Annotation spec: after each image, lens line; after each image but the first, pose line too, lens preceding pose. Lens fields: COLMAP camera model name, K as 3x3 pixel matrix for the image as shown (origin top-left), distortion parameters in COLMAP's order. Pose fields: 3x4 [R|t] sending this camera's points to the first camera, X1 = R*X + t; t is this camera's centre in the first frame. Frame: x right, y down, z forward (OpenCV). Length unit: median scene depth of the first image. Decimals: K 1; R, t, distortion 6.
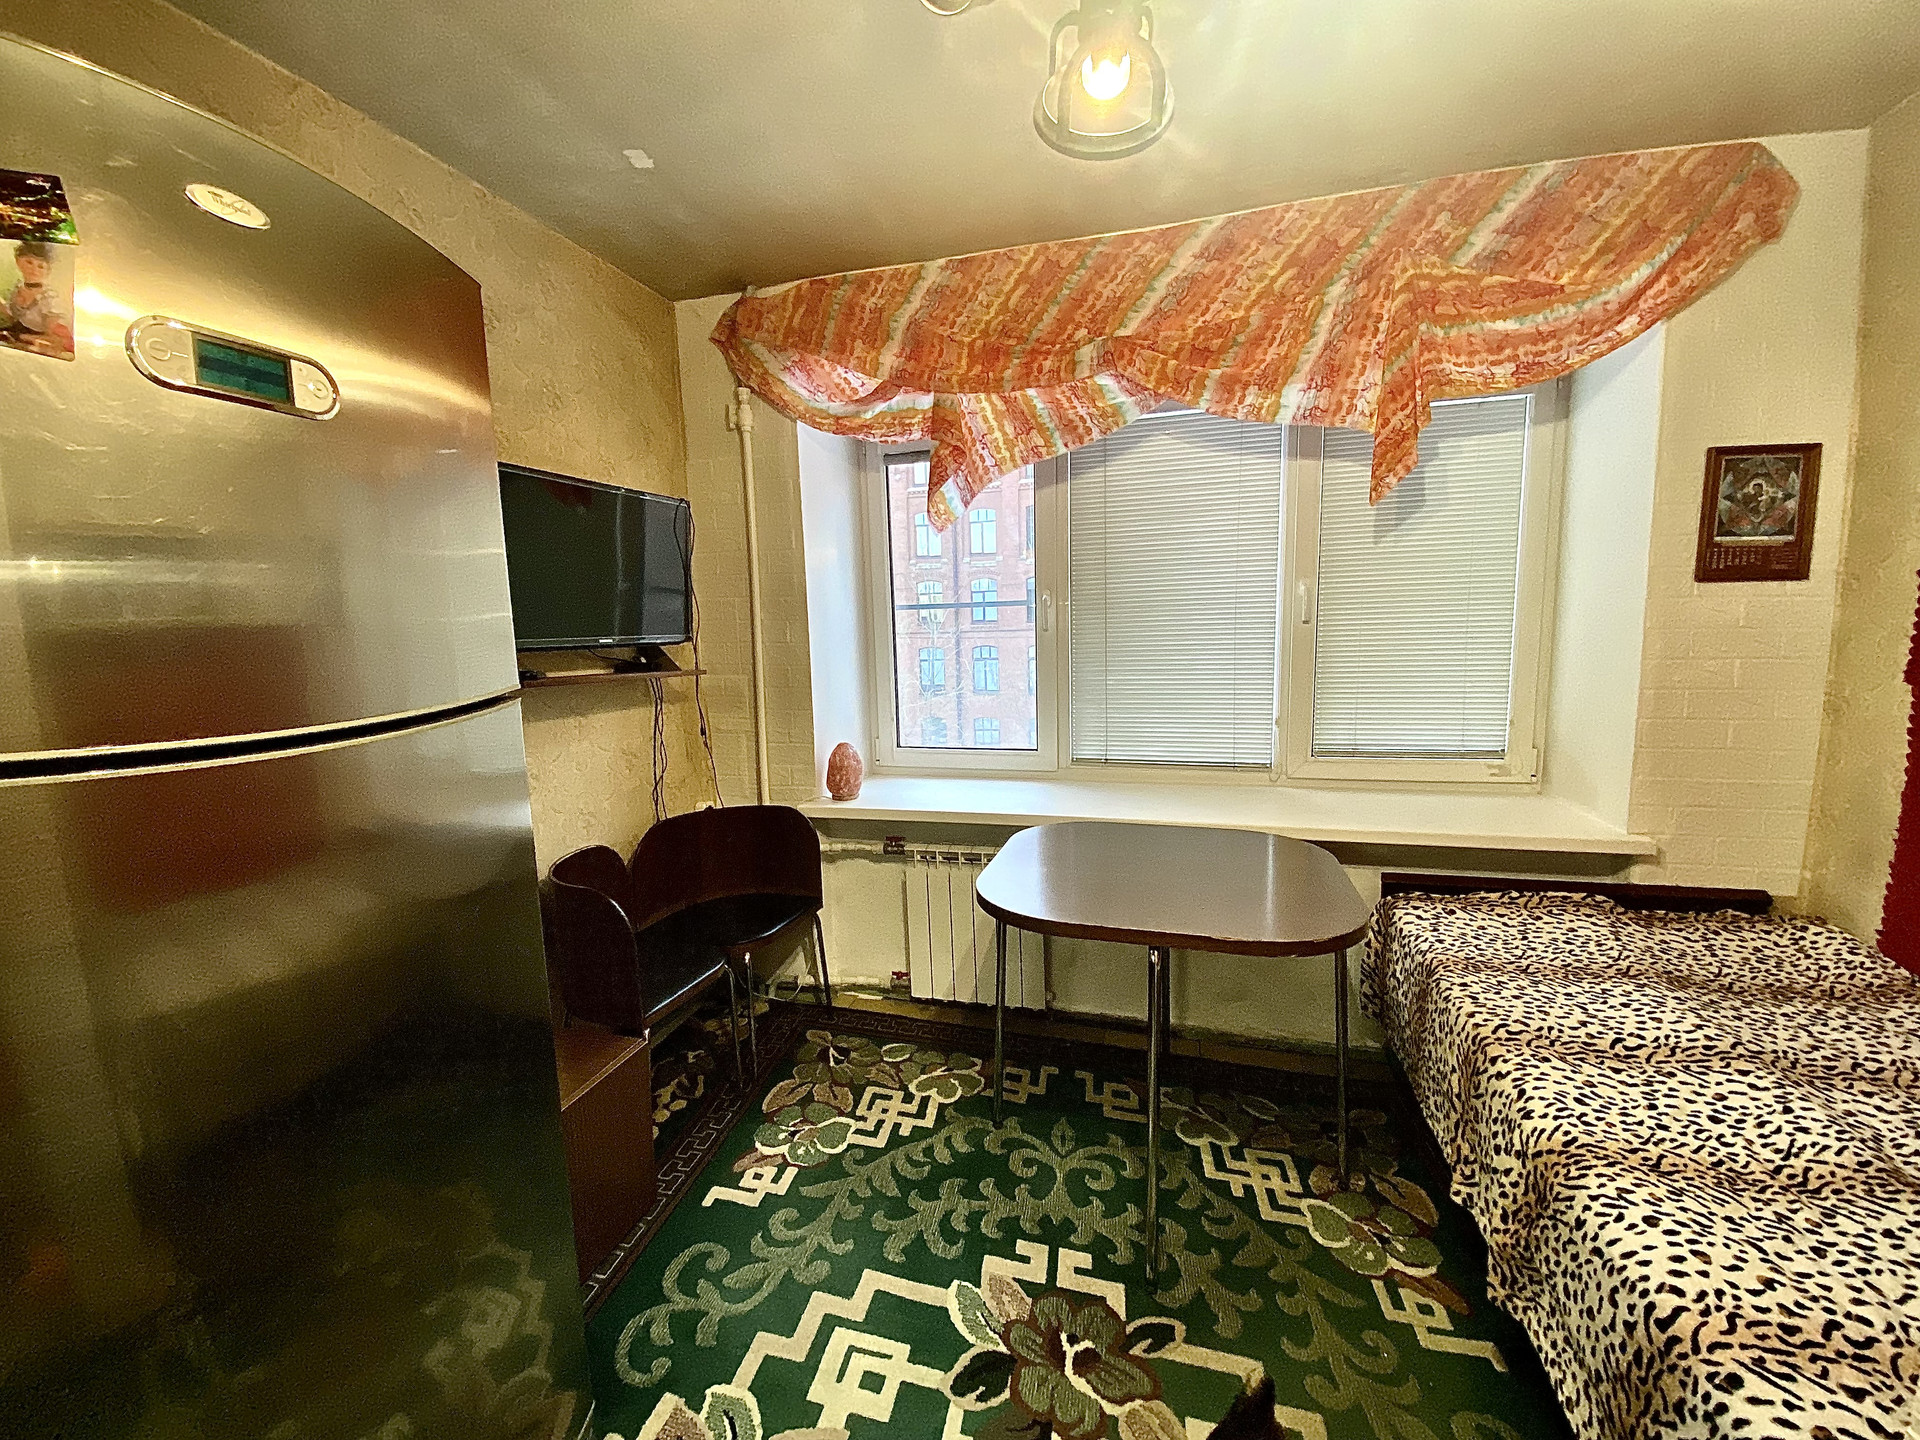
lens RADIAL K [[776.2, 0, 960.0], [0, 776.2, 720.0], [0, 0, 1]] dist [0.030055, -0.020810]
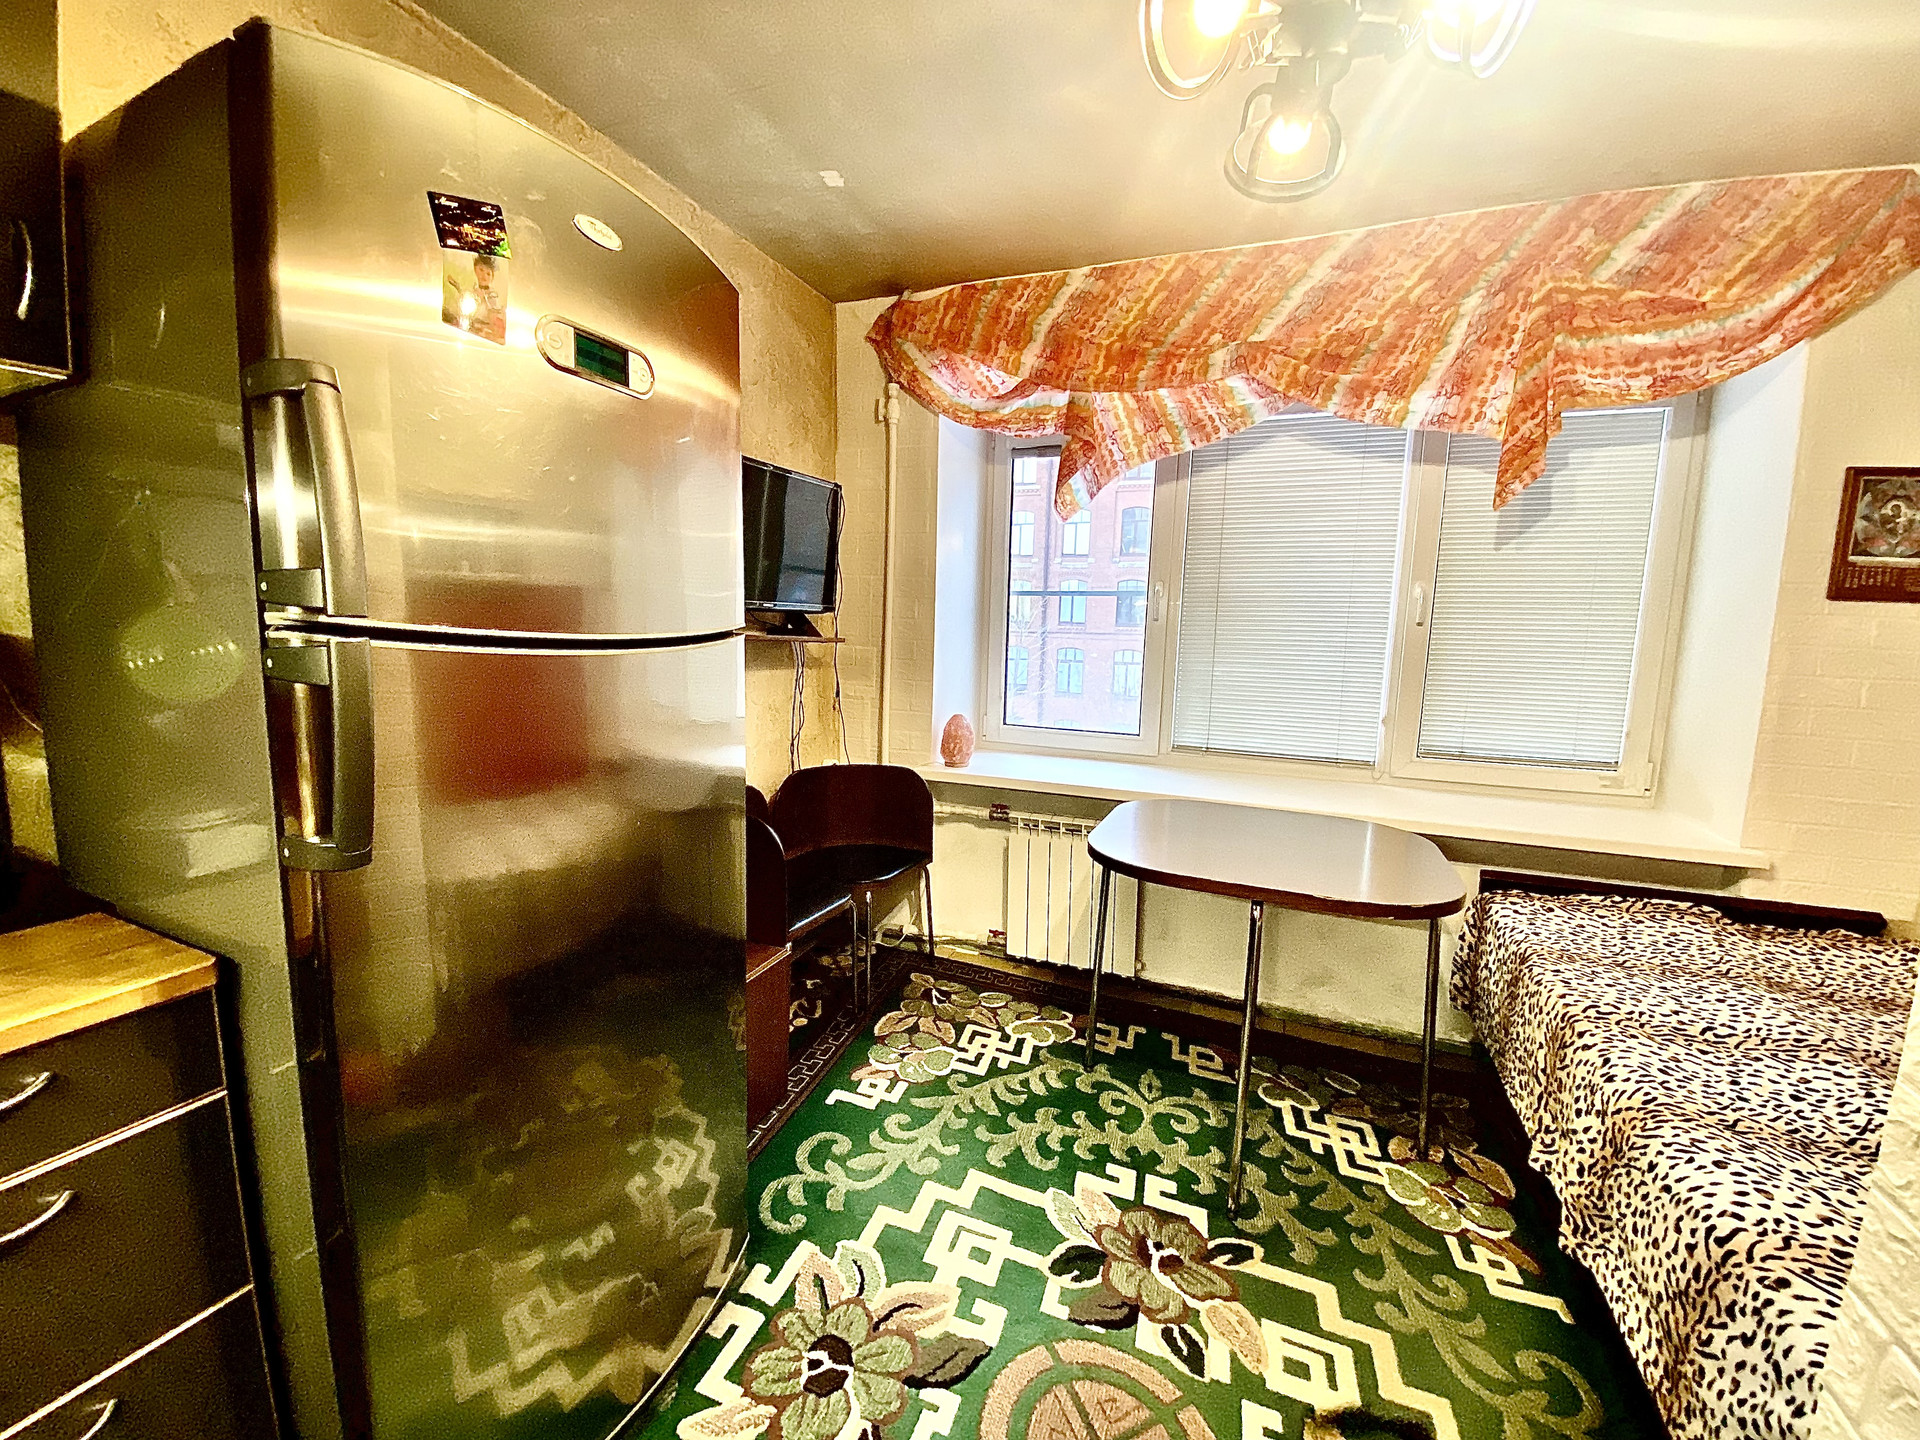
lens RADIAL K [[780.1, 0, 960.0], [0, 780.1, 720.0], [0, 0, 1]] dist [0.029016, -0.020682]
pose [[0.993099, 0.065111, -0.097541, -0.060331], [-0.065037, 0.997875, 0.003937, 0.048189], [0.097590, 0.002434, 0.995224, -0.111719]]
